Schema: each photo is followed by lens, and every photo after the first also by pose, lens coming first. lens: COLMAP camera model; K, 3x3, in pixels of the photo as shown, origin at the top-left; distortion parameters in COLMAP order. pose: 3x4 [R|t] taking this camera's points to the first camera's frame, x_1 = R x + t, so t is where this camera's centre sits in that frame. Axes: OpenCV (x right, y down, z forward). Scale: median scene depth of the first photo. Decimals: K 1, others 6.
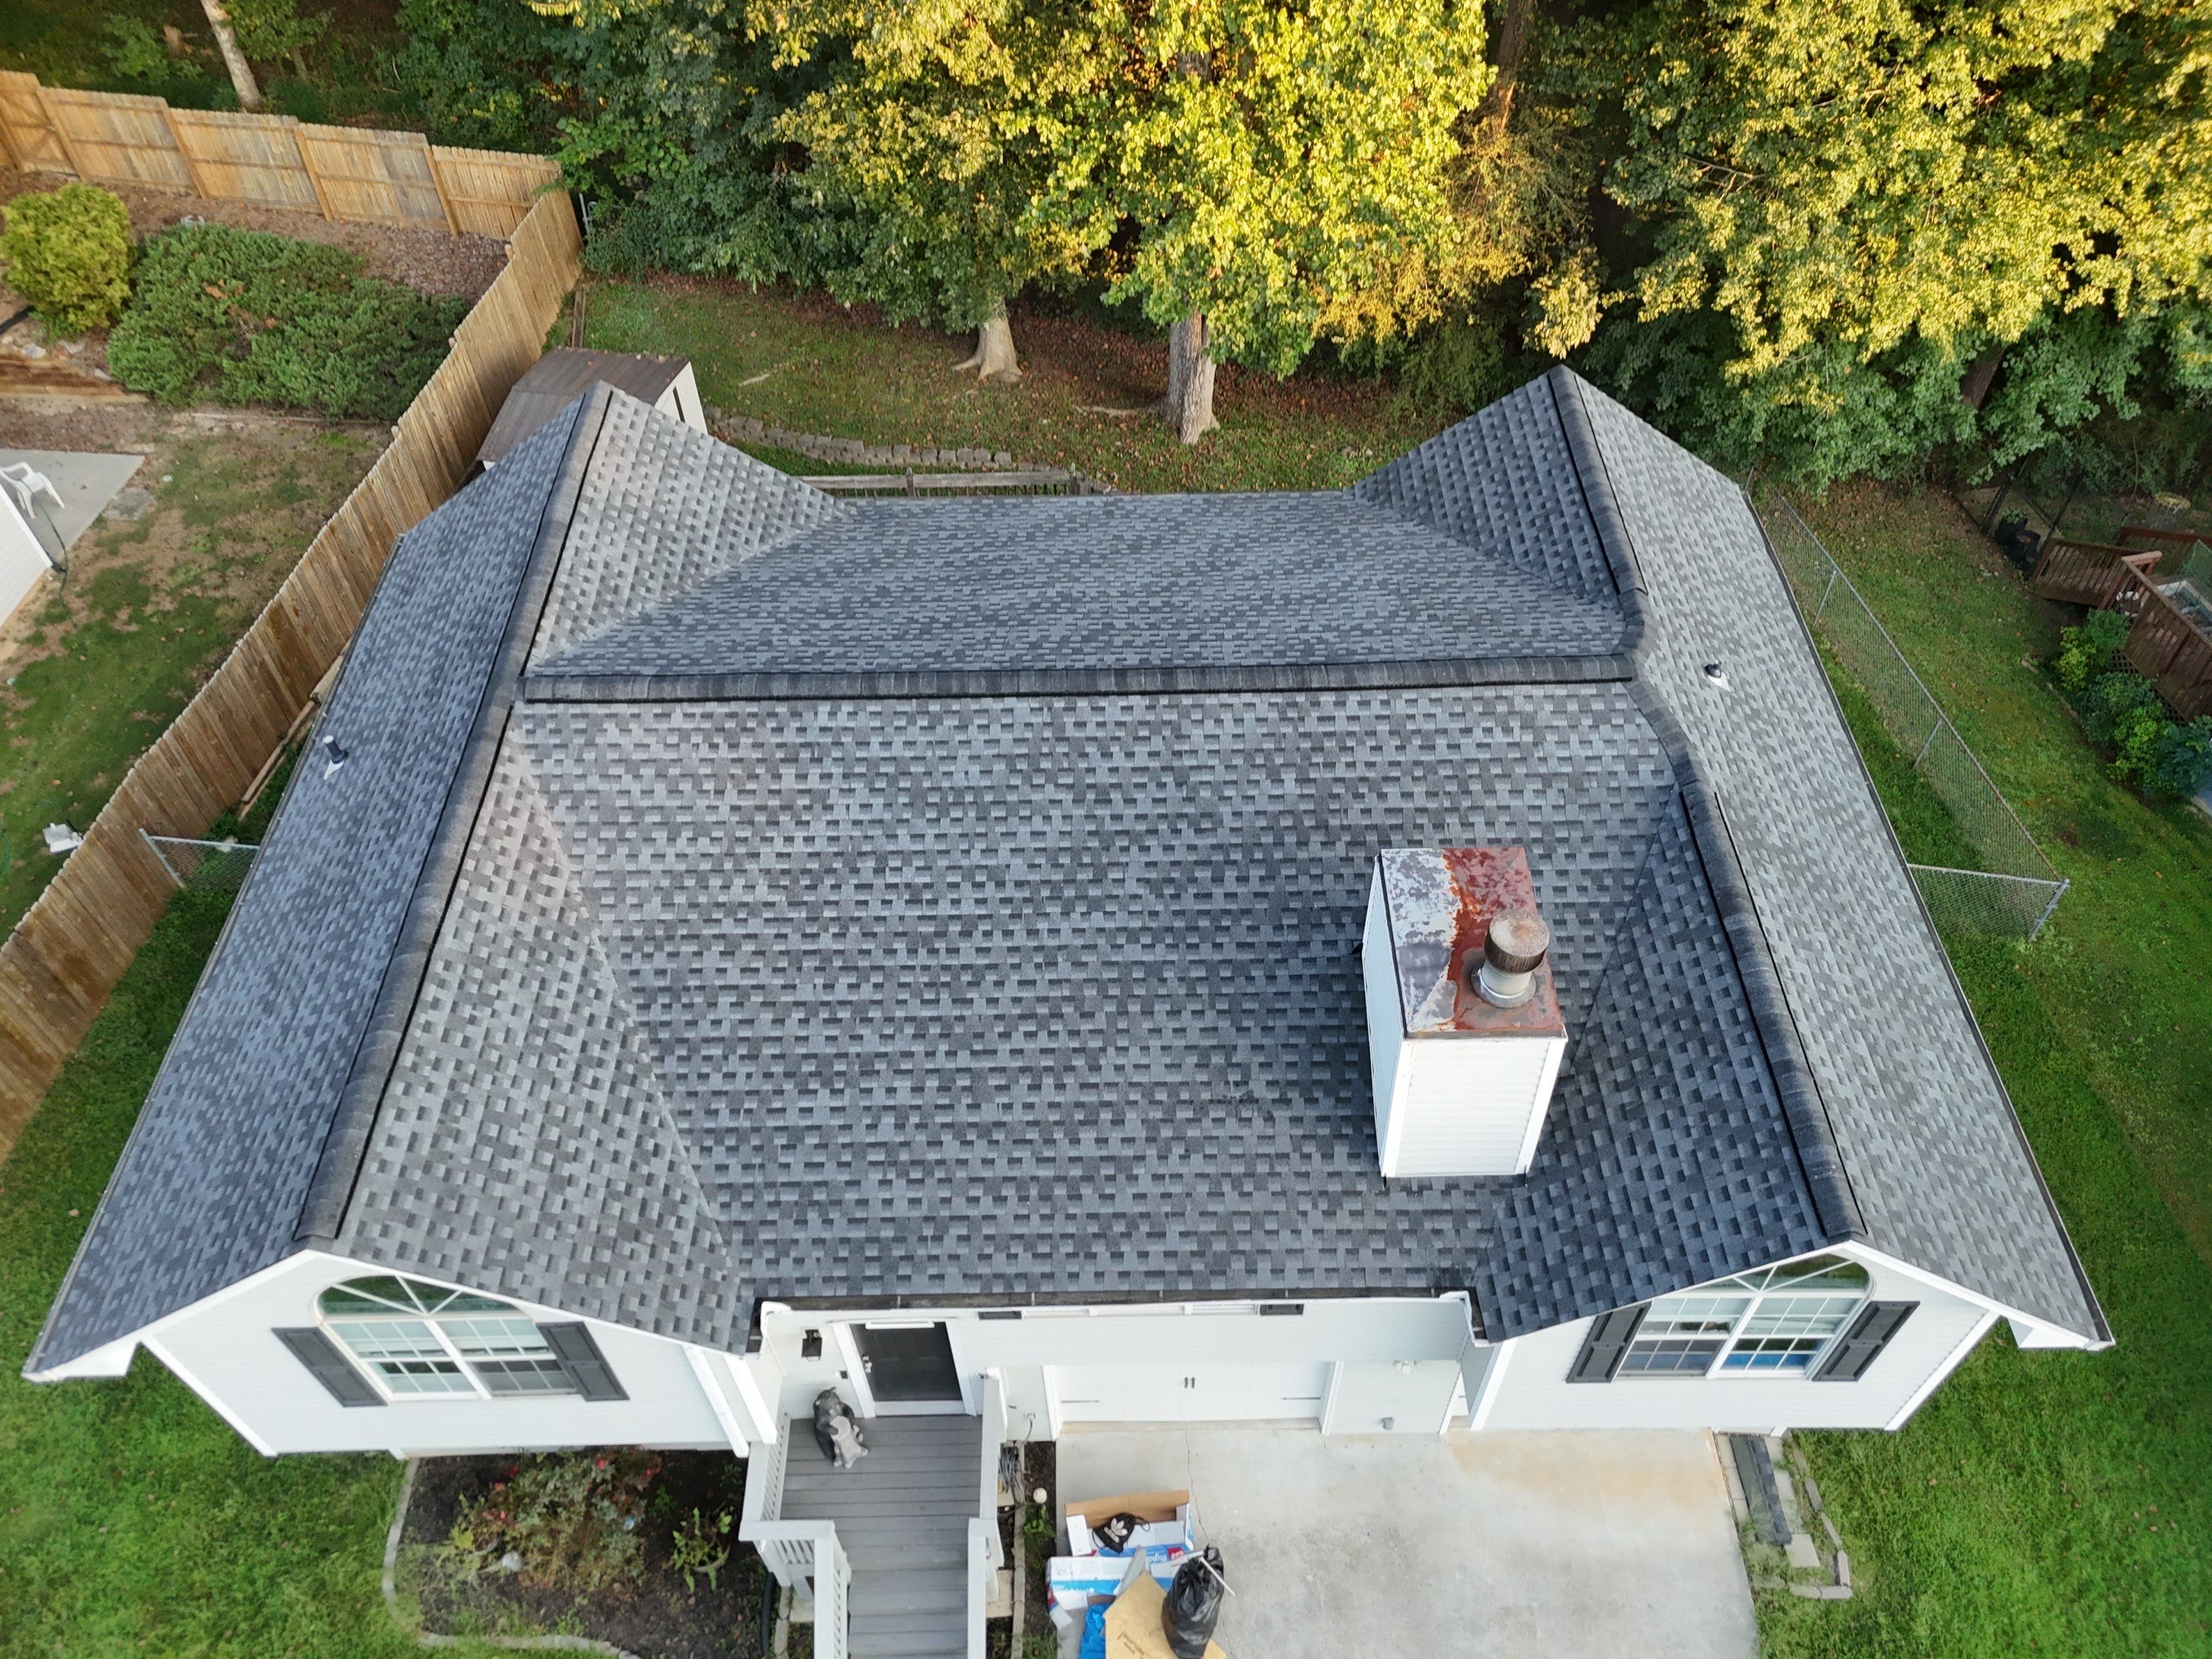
lens RADIAL K [[1633.2, 0, 1107.0], [0, 1633.2, 836.9], [0, 0, 1]] dist [0.062053, -0.047849]
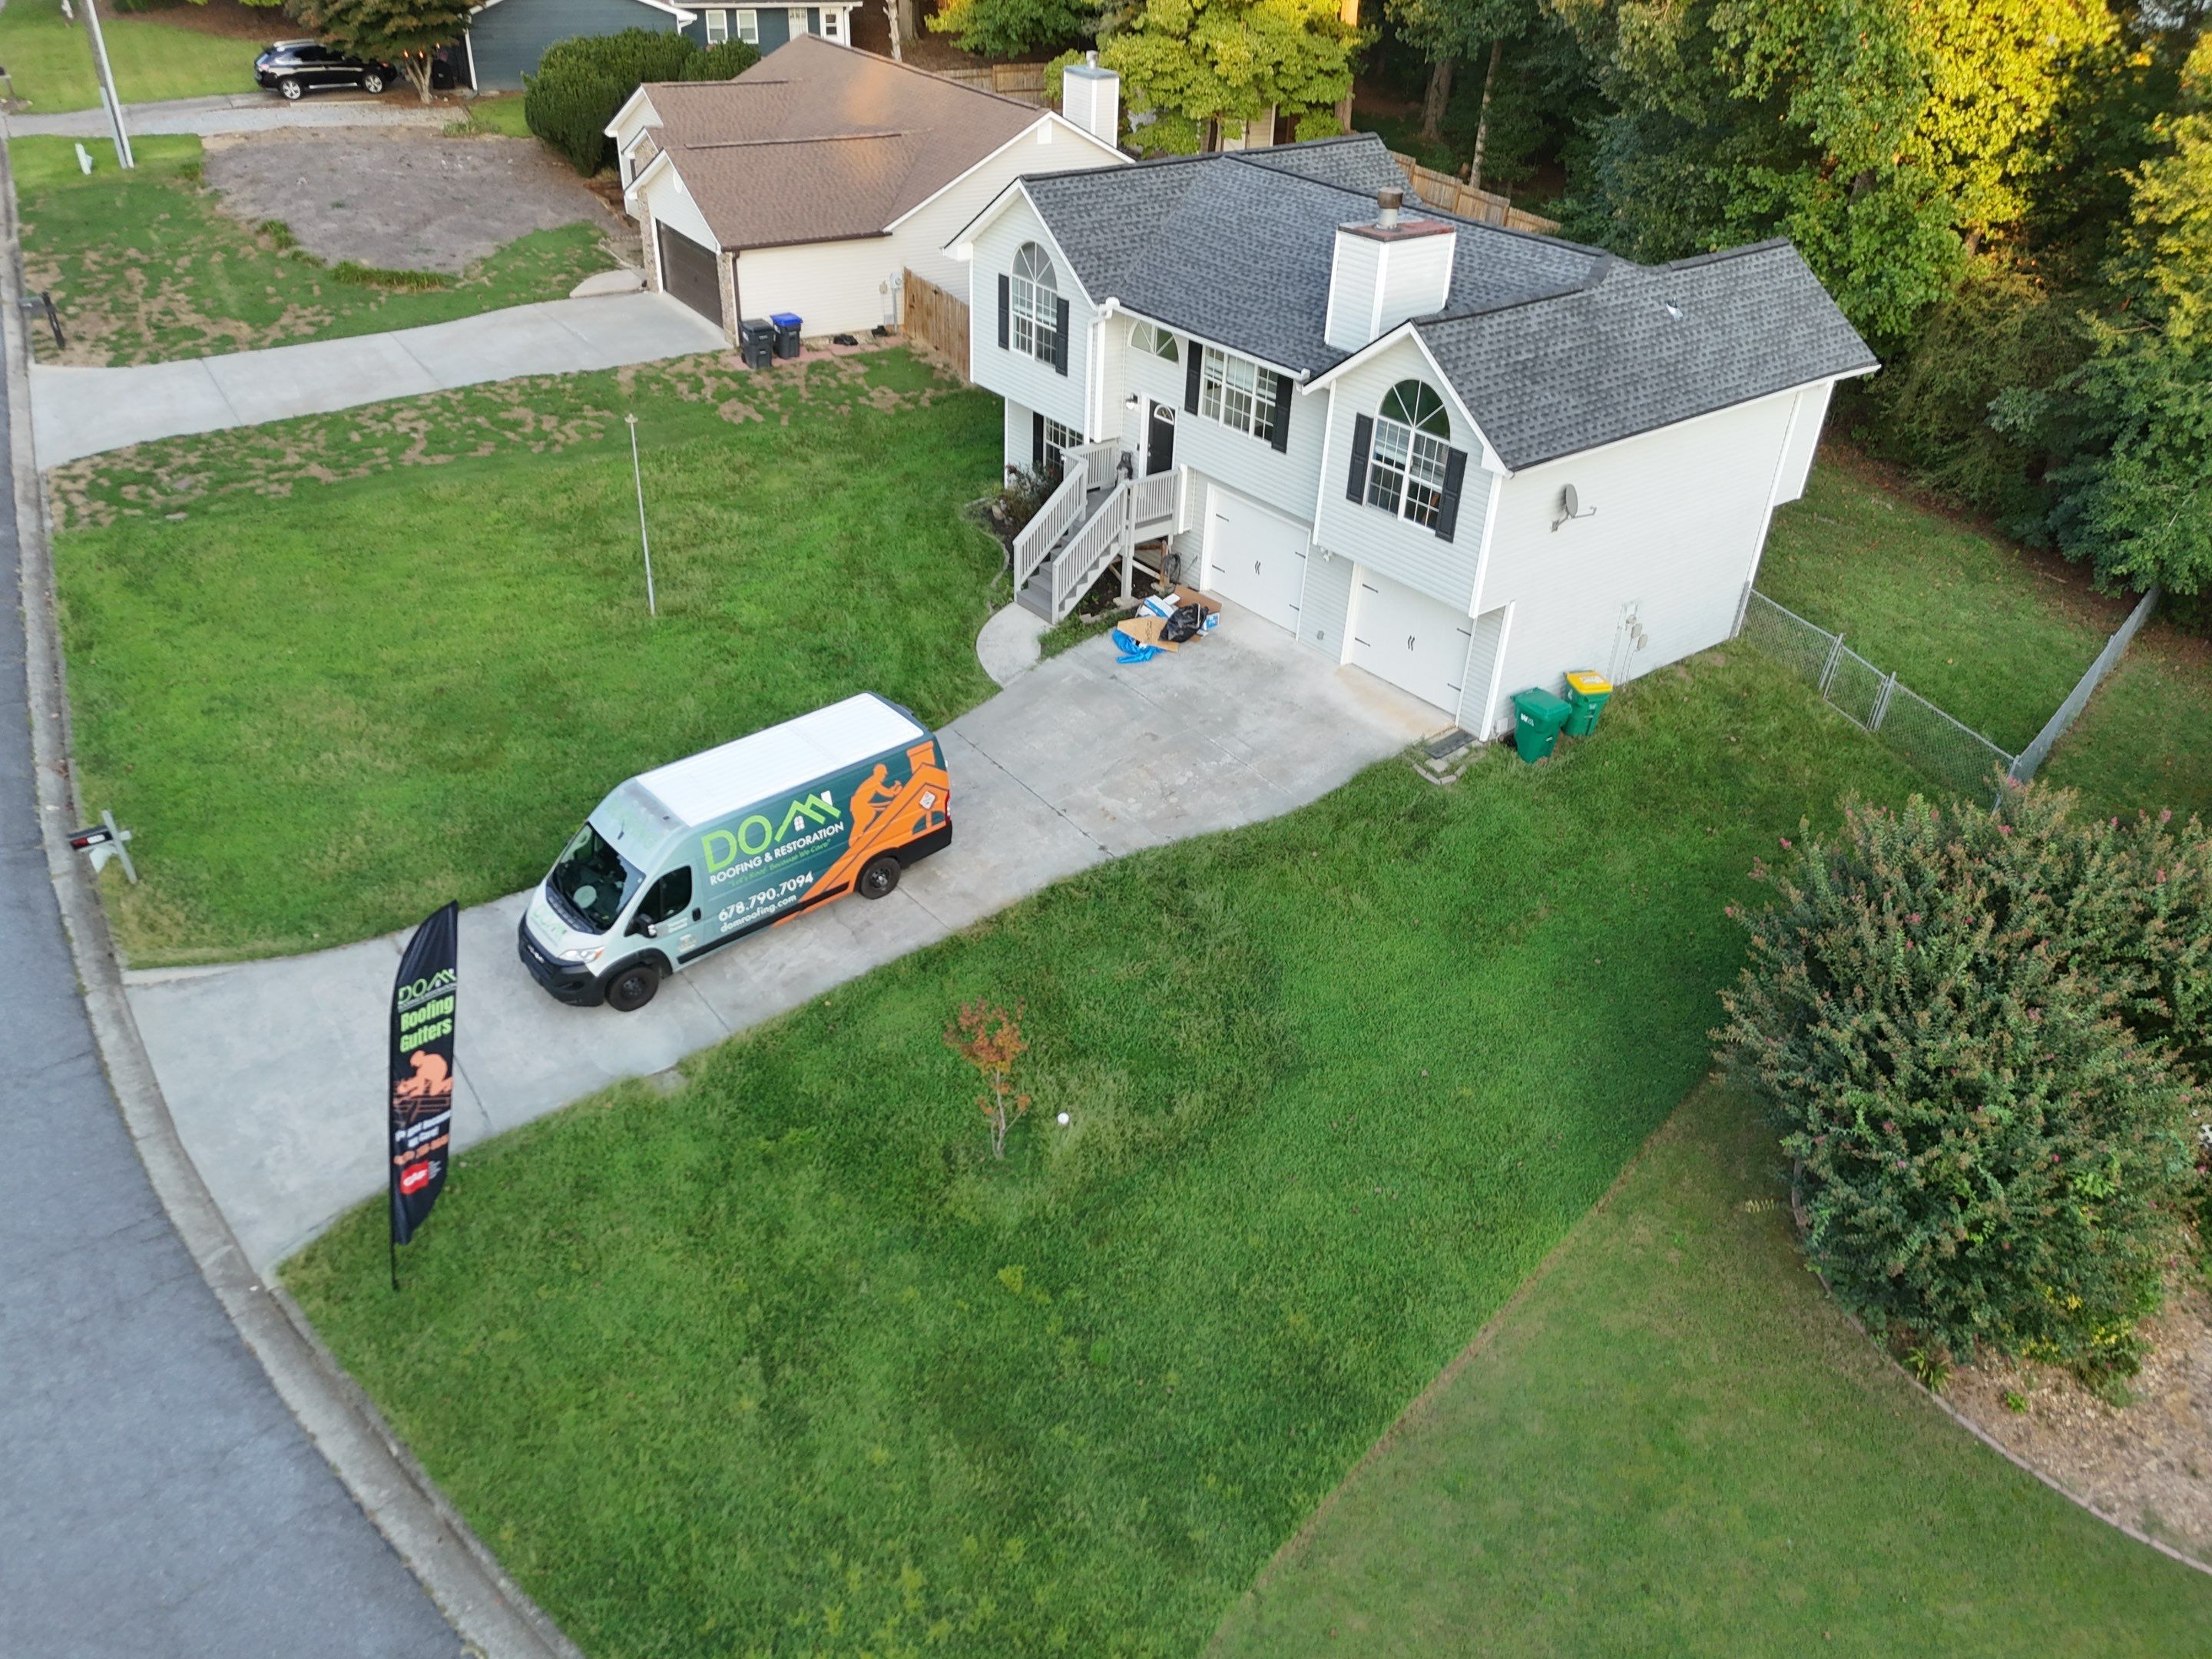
lens RADIAL K [[1633.2, 0, 1111.6], [0, 1633.2, 838.3], [0, 0, 1]] dist [0.062053, -0.047849]
pose [[0.617052, 0.463513, -0.635927, 1.596298], [-0.628299, 0.776755, -0.043491, 0.935003], [0.473801, 0.426388, 0.770523, -0.526664]]
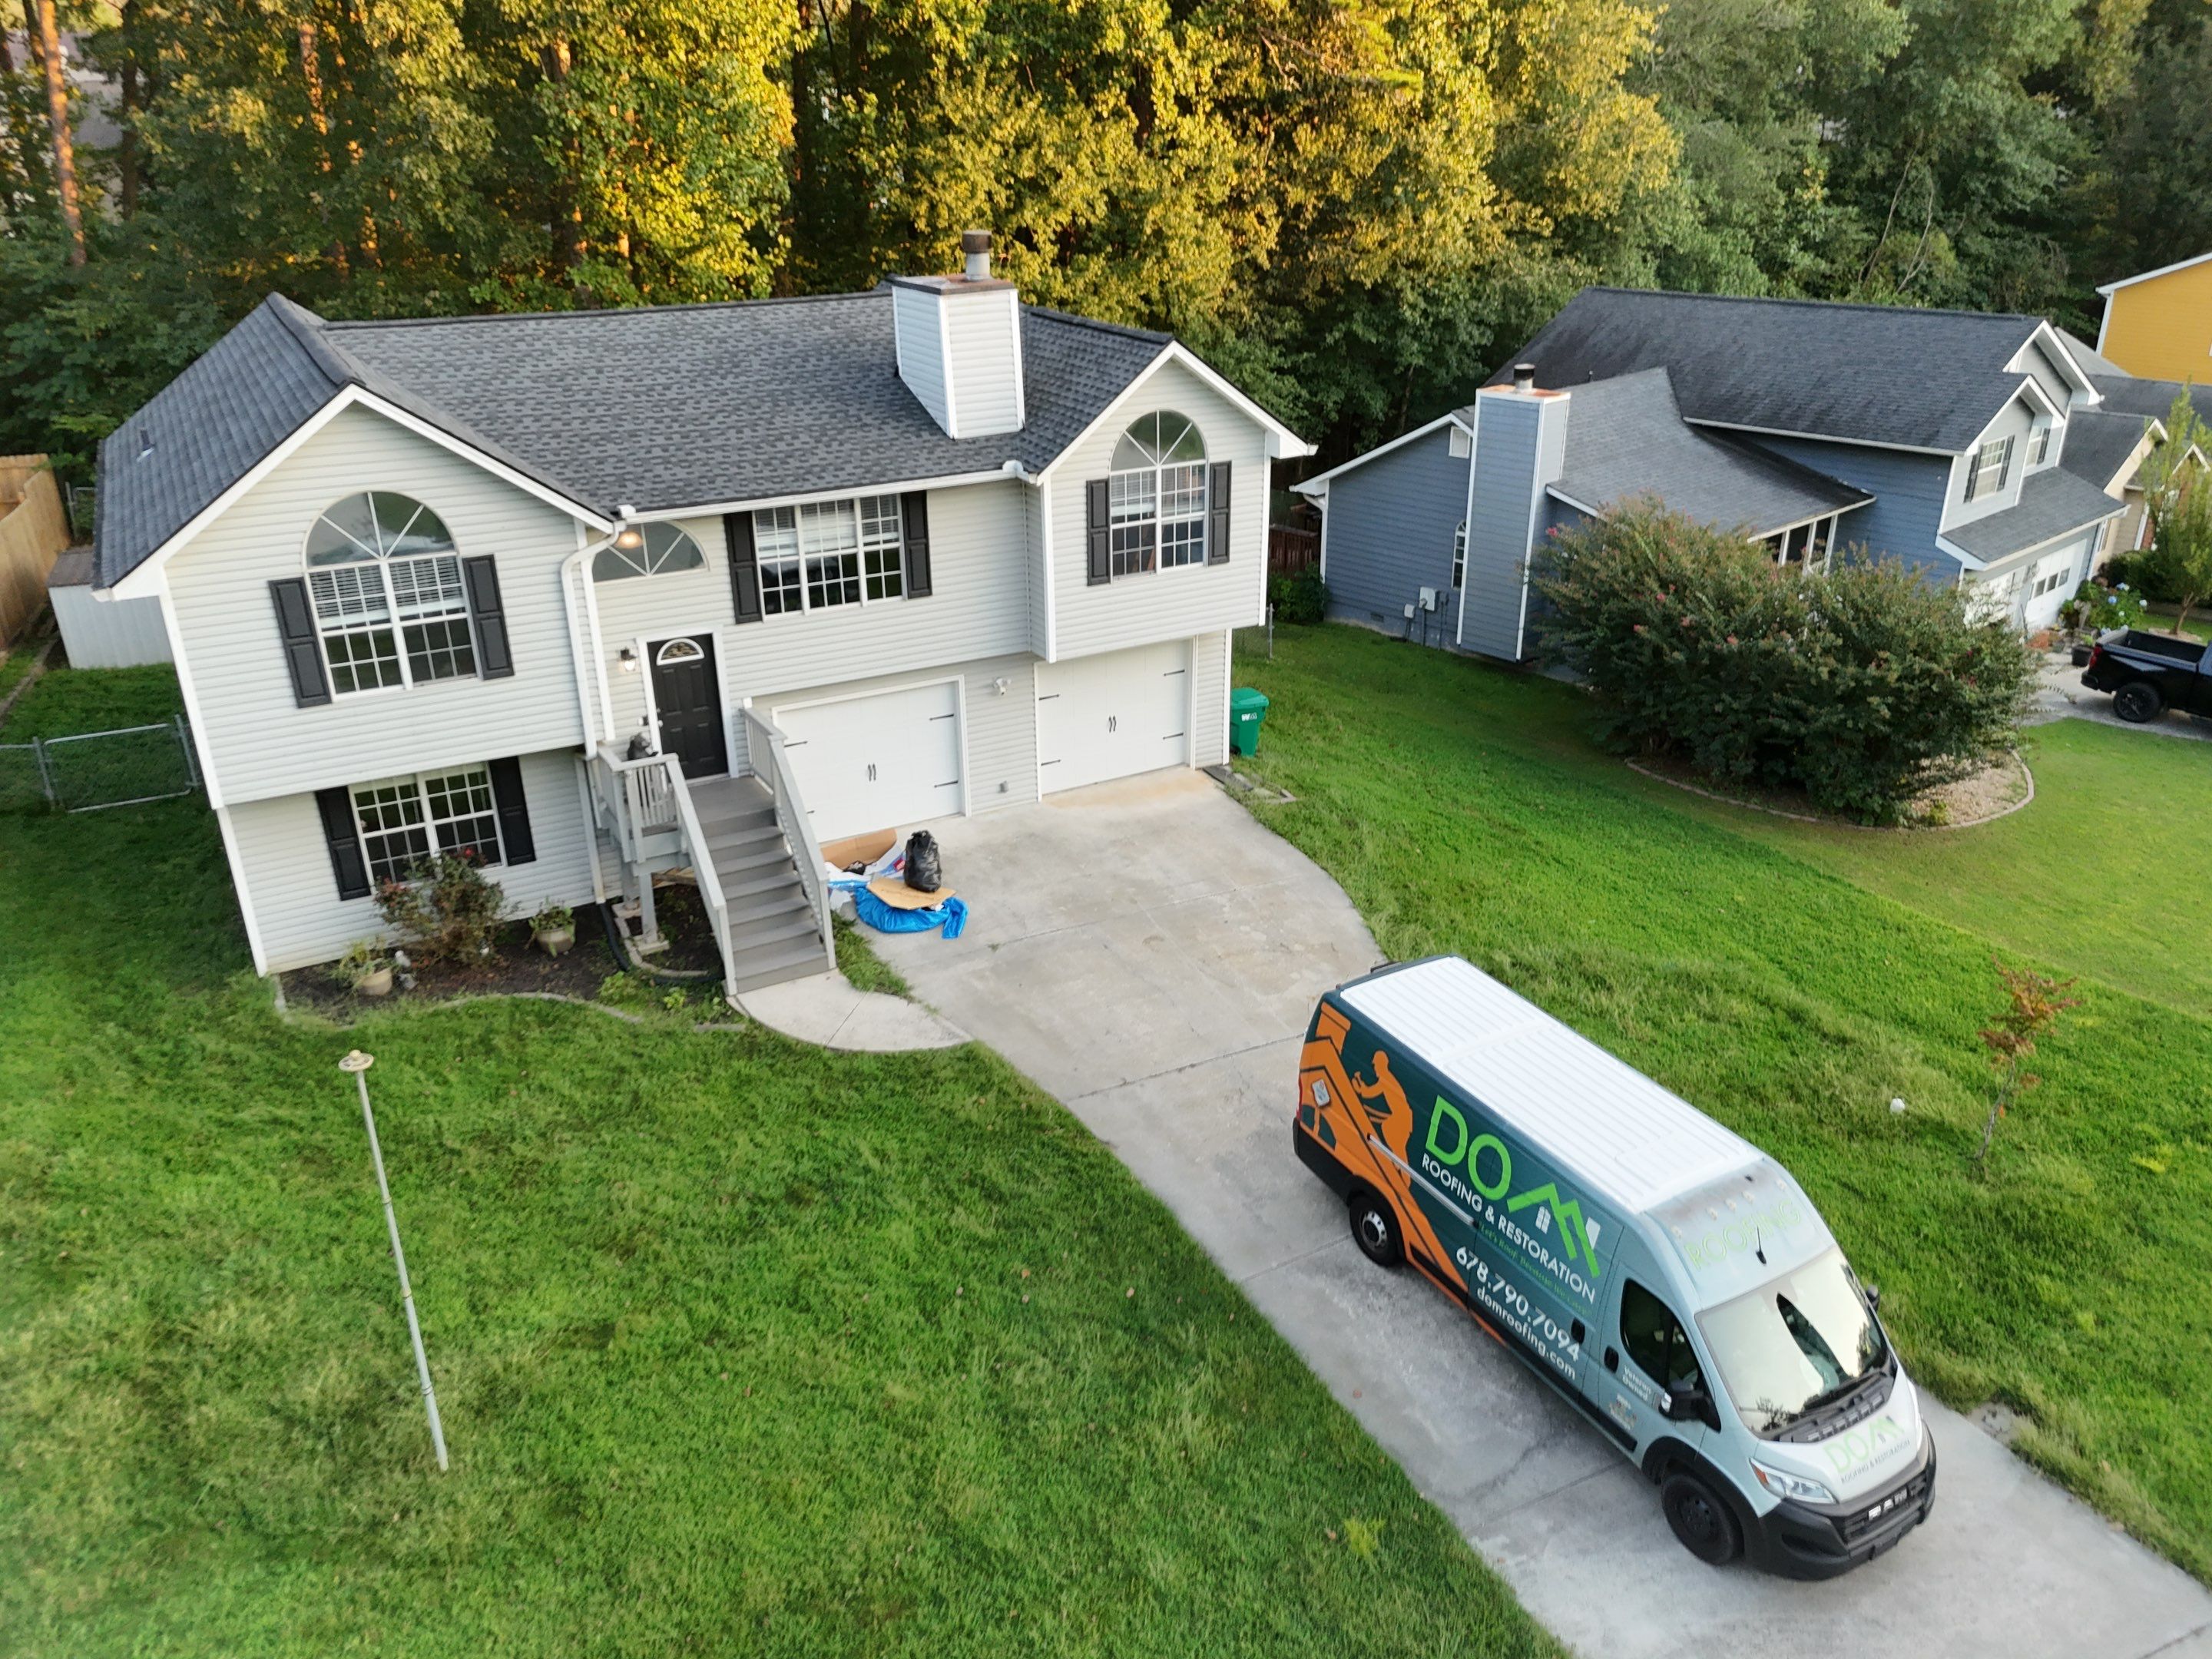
lens RADIAL K [[1633.2, 0, 1117.1], [0, 1633.2, 830.9], [0, 0, 1]] dist [0.062053, -0.047849]
pose [[0.878584, -0.184959, 0.440319, -0.490801], [0.357085, 0.866638, -0.348467, 1.159180], [-0.317145, 0.463389, 0.827460, -0.295571]]
